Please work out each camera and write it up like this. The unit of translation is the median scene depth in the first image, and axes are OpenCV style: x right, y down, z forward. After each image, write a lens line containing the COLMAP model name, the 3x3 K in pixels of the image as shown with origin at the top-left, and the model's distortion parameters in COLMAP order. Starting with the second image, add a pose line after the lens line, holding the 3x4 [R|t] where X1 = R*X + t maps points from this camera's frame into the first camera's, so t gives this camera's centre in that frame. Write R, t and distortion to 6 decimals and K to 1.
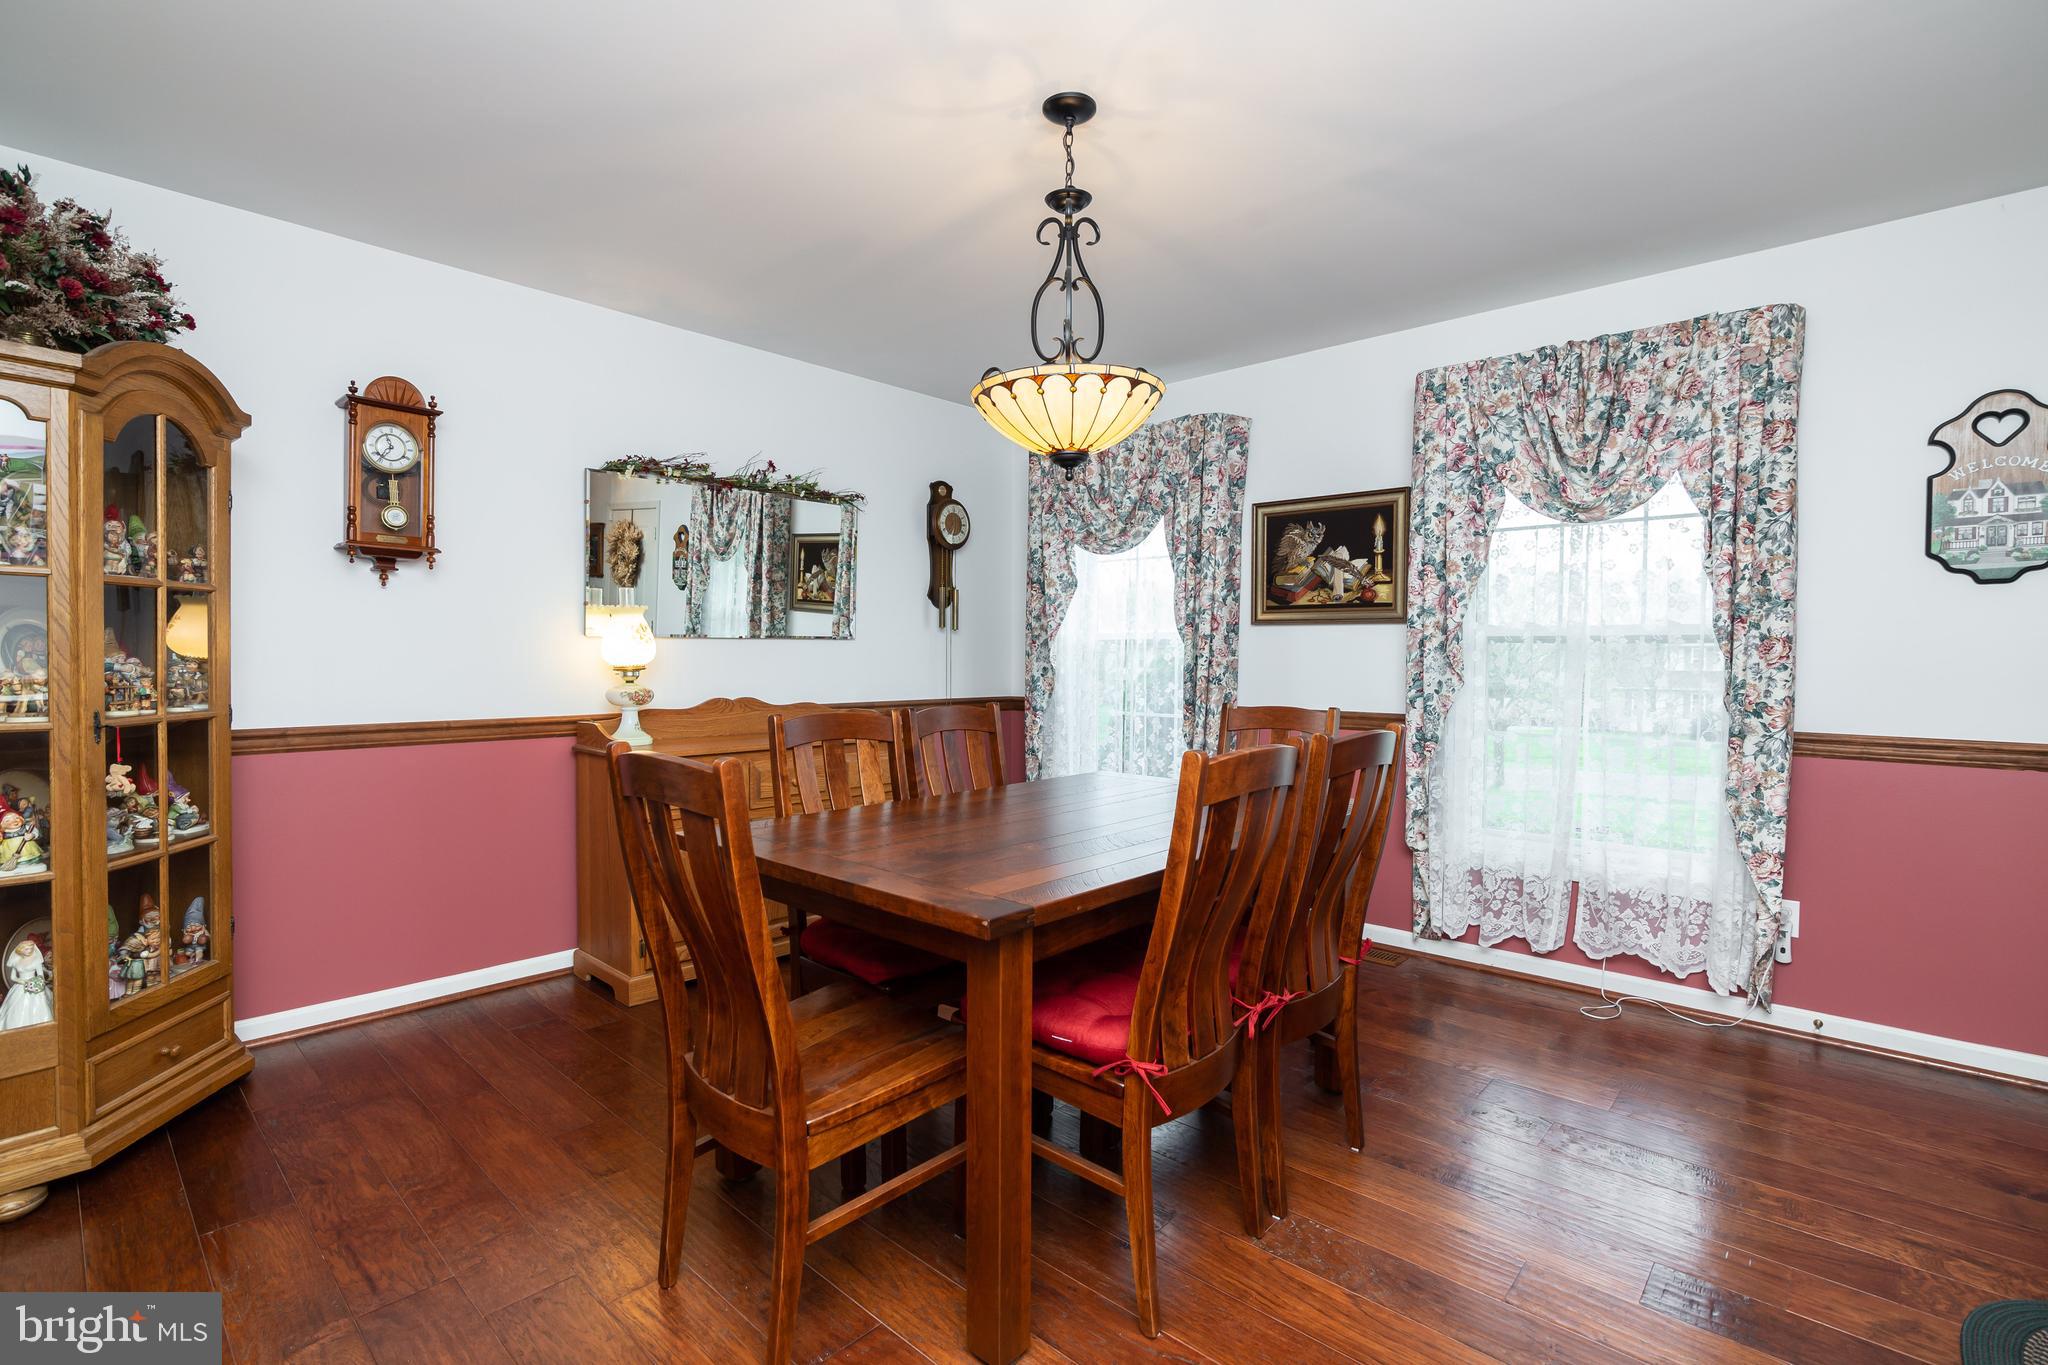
lens RADIAL K [[934.3, 0, 1023.9], [0, 934.3, 684.1], [0, 0, 1]] dist [-0.028386, 0.008610]
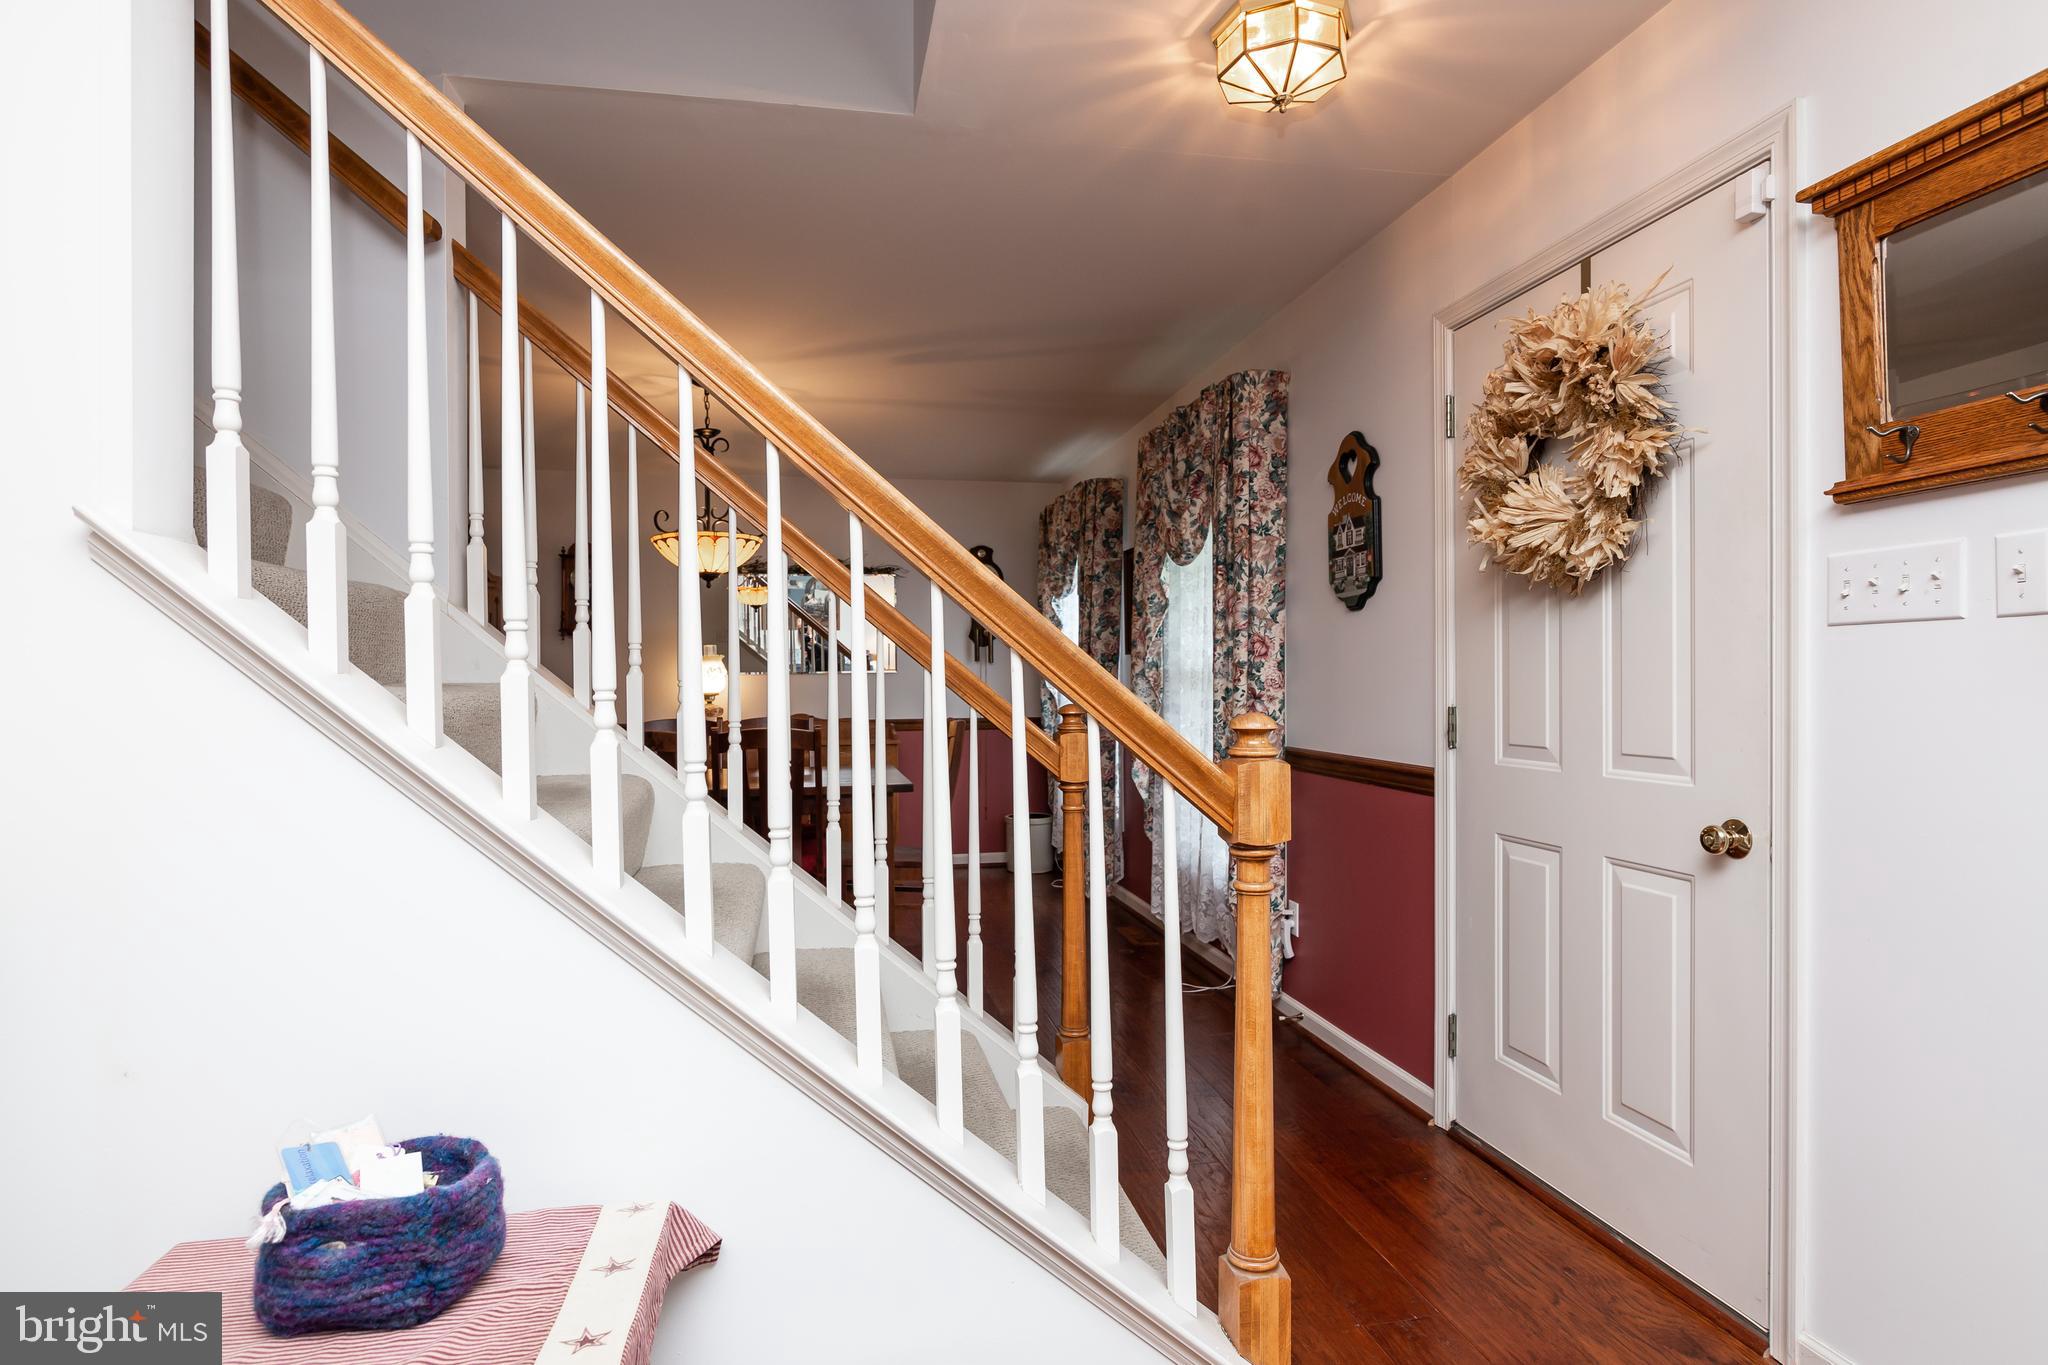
lens RADIAL K [[1058.9, 0, 1024.0], [0, 1058.9, 682.5], [0, 0, 1]] dist [-0.000197, 0.000016]
pose [[0.809683, -0.012367, -0.586738, 1.215525], [-0.002323, 0.999703, -0.024276, 0.005876], [0.586863, 0.021019, 0.809413, -0.197568]]
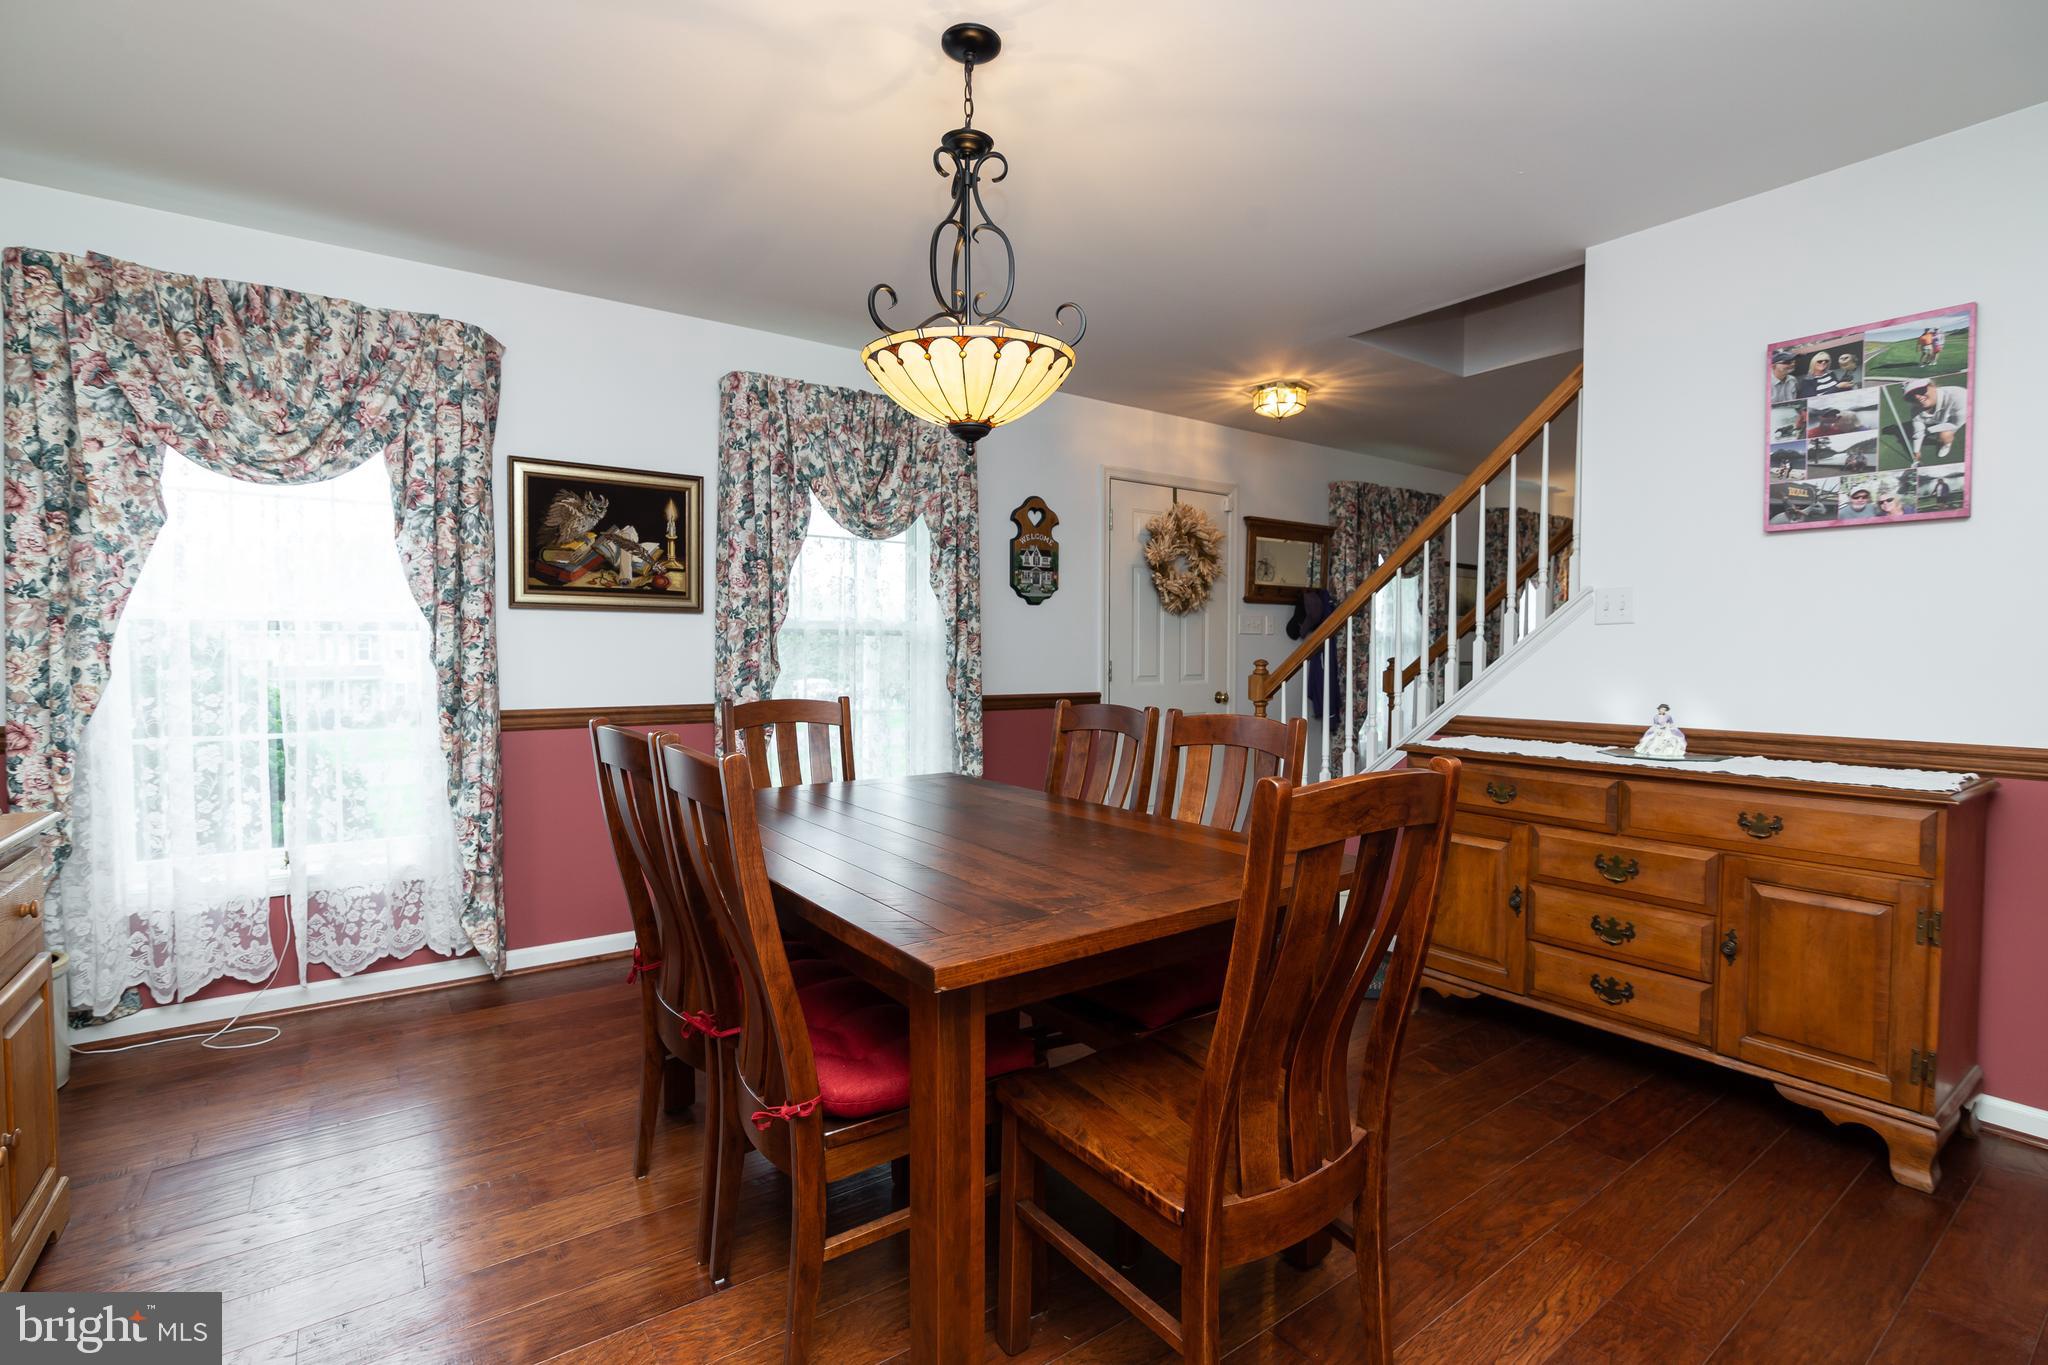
lens RADIAL K [[934.3, 0, 1023.9], [0, 934.3, 684.1], [0, 0, 1]] dist [-0.028386, 0.008610]
pose [[0.196759, -0.042765, 0.979519, -0.595584], [0.027135, 0.998903, 0.038161, -0.021274], [-0.980076, 0.019071, 0.197703, 0.546243]]
